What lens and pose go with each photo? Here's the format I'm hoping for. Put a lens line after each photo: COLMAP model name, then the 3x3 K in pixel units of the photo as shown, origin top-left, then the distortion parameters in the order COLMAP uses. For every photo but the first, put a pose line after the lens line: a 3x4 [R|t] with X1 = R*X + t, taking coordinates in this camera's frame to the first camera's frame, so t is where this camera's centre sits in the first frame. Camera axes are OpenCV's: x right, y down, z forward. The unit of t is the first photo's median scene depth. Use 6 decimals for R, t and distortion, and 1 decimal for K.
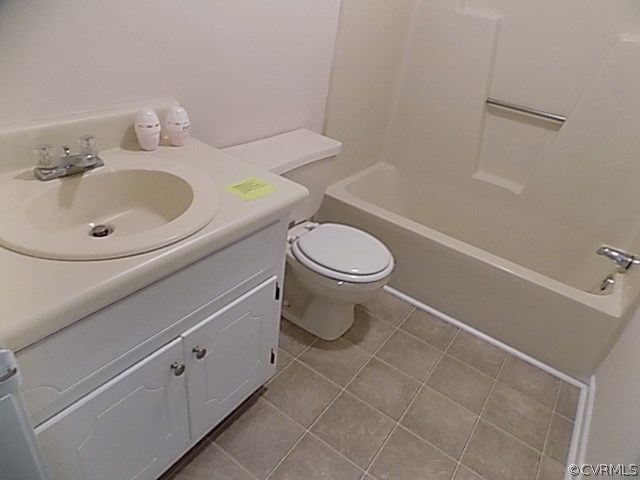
lens RADIAL K [[434.5, 0, 320.6], [0, 434.5, 217.2], [0, 0, 1]] dist [-0.082923, 0.072508]
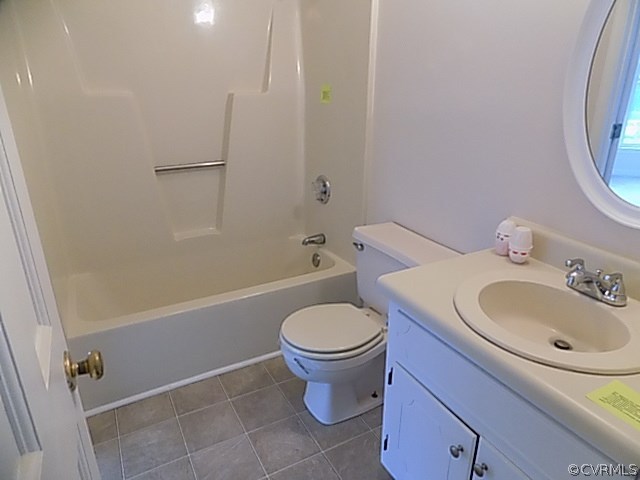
lens RADIAL K [[423.5, 0, 320.0], [0, 423.5, 240.0], [0, 0, 1]] dist [-0.075497, 0.067374]
pose [[0.441746, -0.427555, 0.788706, -0.290843], [0.474877, 0.857311, 0.198771, -0.132151], [-0.761152, 0.286732, 0.581749, 0.155832]]
